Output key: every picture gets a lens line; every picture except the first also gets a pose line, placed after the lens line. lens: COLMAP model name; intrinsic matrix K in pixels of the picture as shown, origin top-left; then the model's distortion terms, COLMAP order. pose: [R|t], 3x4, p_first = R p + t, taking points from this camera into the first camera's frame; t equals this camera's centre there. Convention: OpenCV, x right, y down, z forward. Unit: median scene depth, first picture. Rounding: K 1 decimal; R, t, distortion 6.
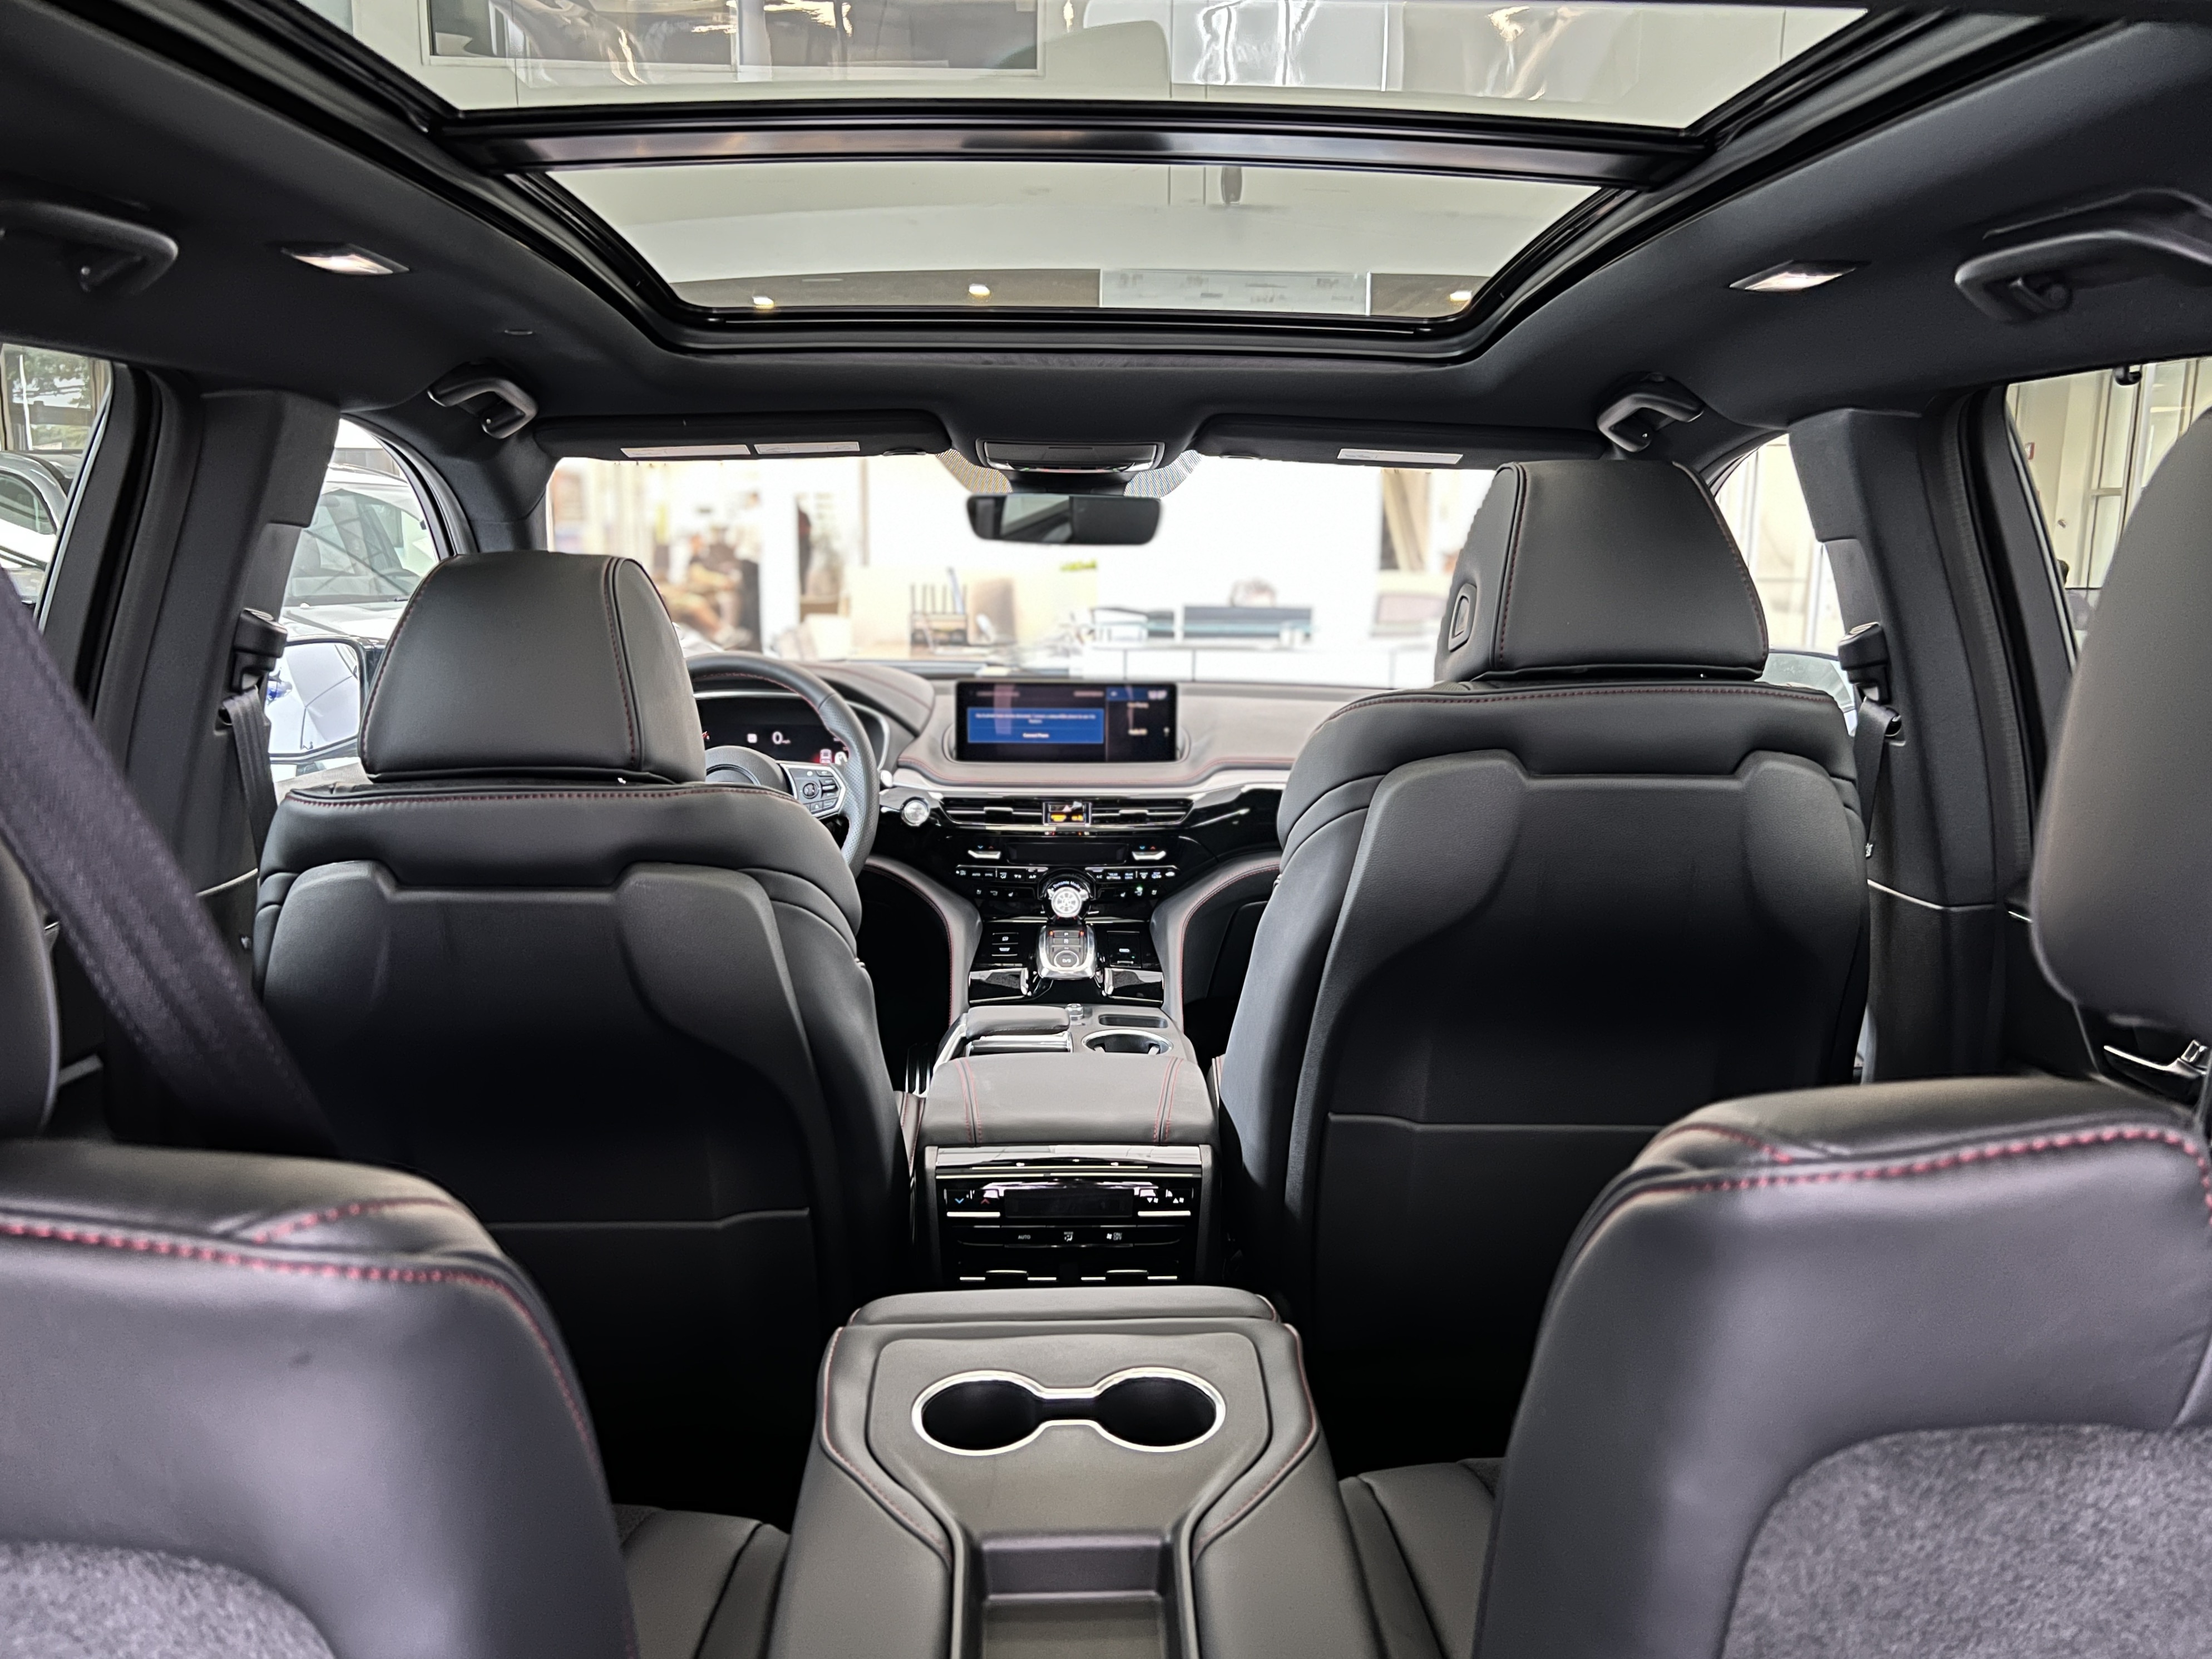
lens RADIAL K [[1667.5, 0, 1106.0], [0, 1667.5, 829.5], [0, 0, 1]] dist [-0.005405, -0.003476]
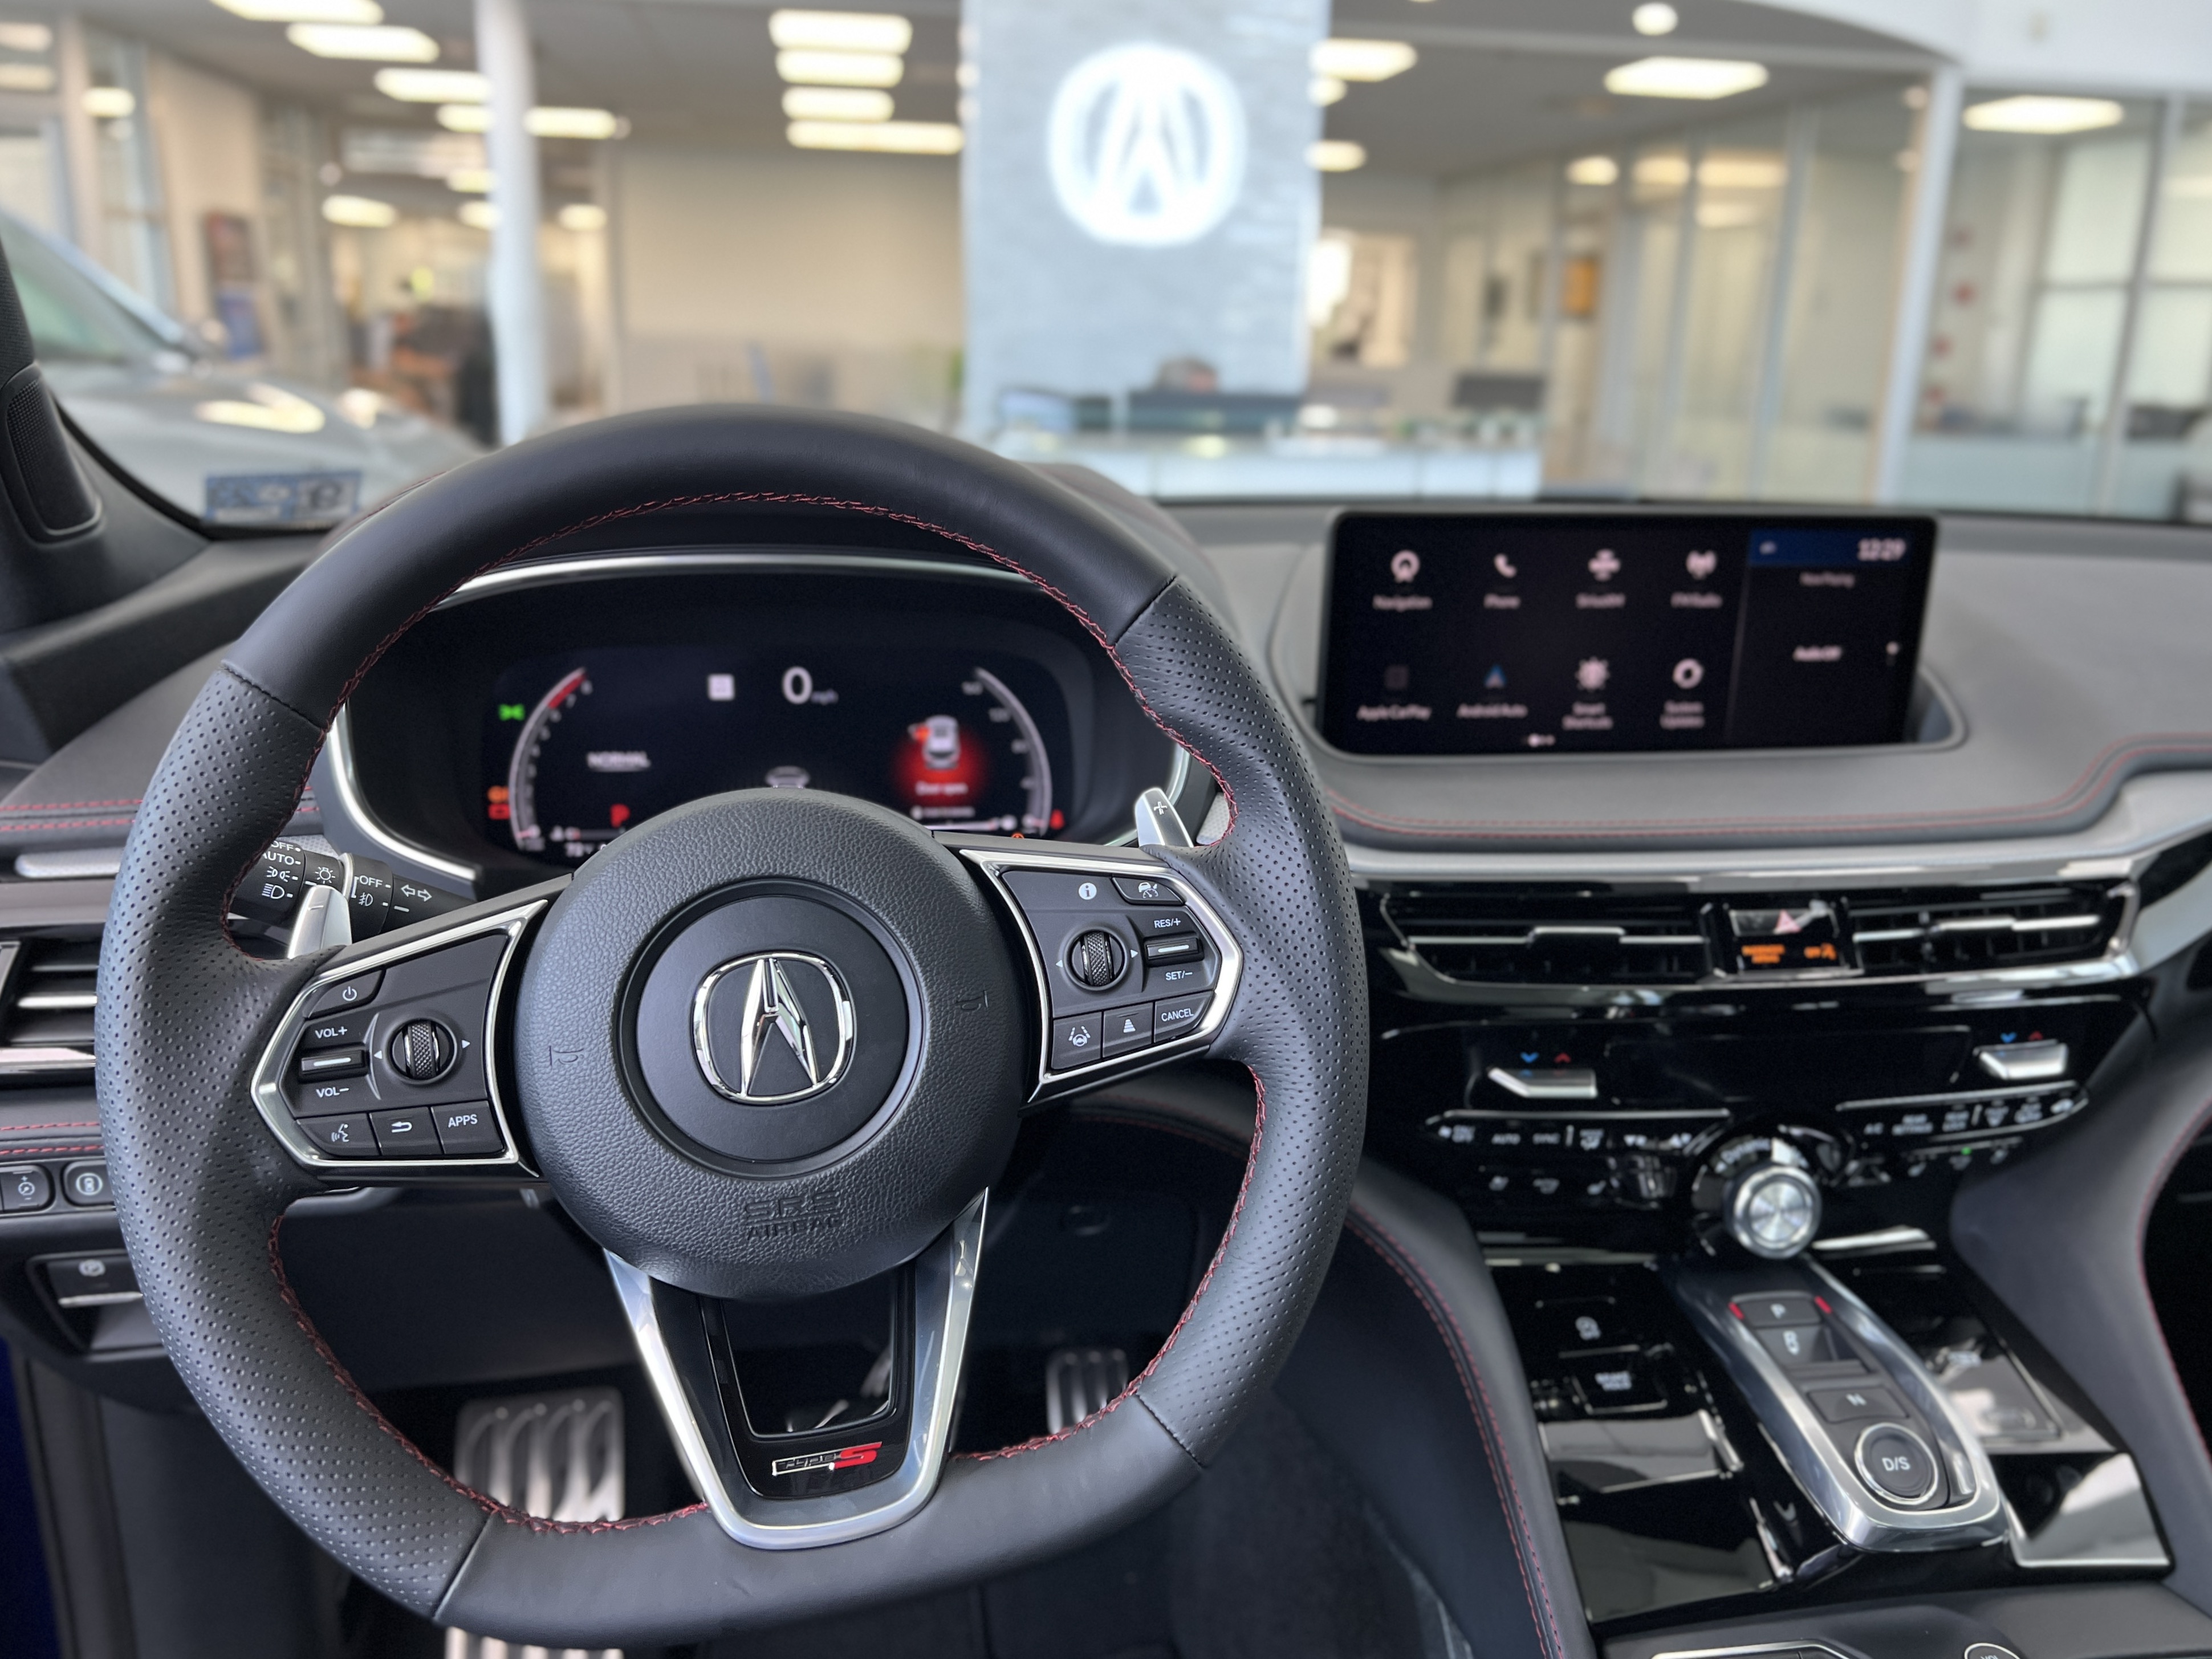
lens RADIAL K [[1793.5, 0, 1051.4], [0, 1793.5, 831.2], [0, 0, 1]] dist [-0.033638, -0.000951]
pose [[0.994649, -0.020528, 0.101255, -0.188362], [0.010628, 0.995192, 0.097361, -0.061683], [-0.102767, -0.095764, 0.990085, 0.657778]]
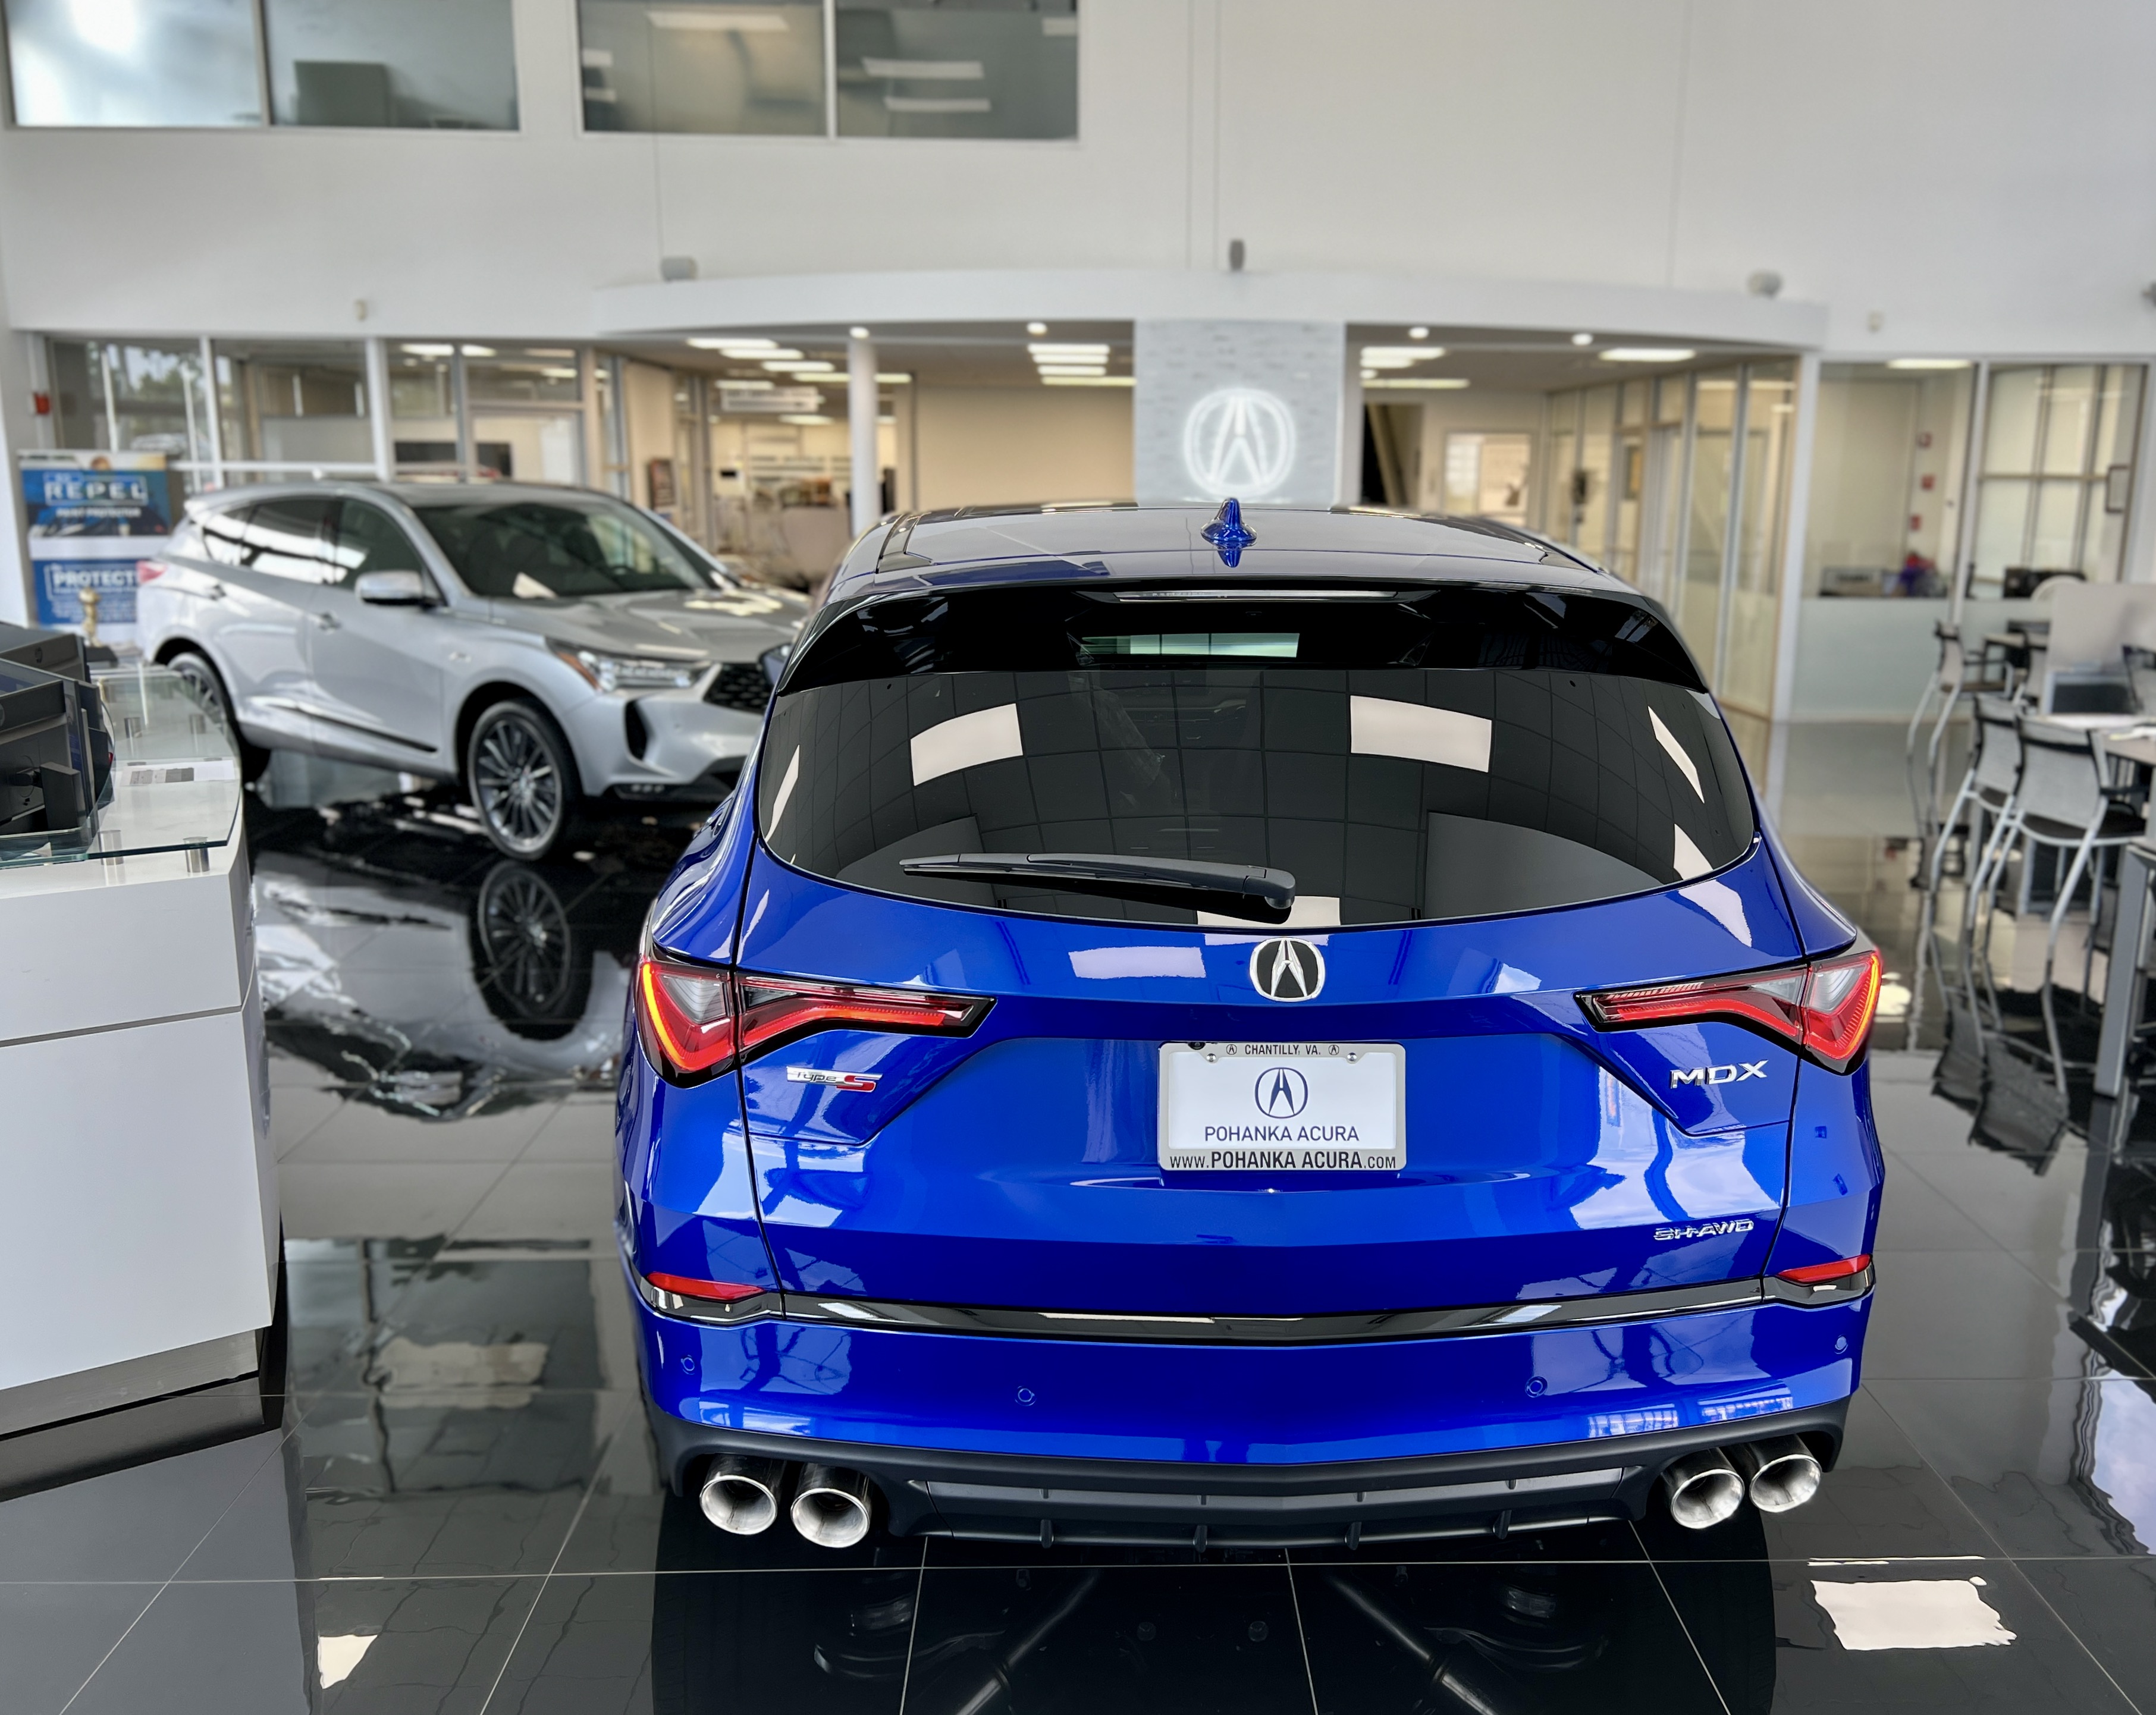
lens RADIAL K [[1795.5, 0, 1077.9], [0, 1795.5, 884.6], [0, 0, 1]] dist [-0.001061, -0.009679]
pose [[0.999775, -0.005072, -0.020611, -0.074120], [0.006030, 0.998891, 0.046693, 0.101255], [0.020351, -0.046807, 0.998697, -1.359344]]
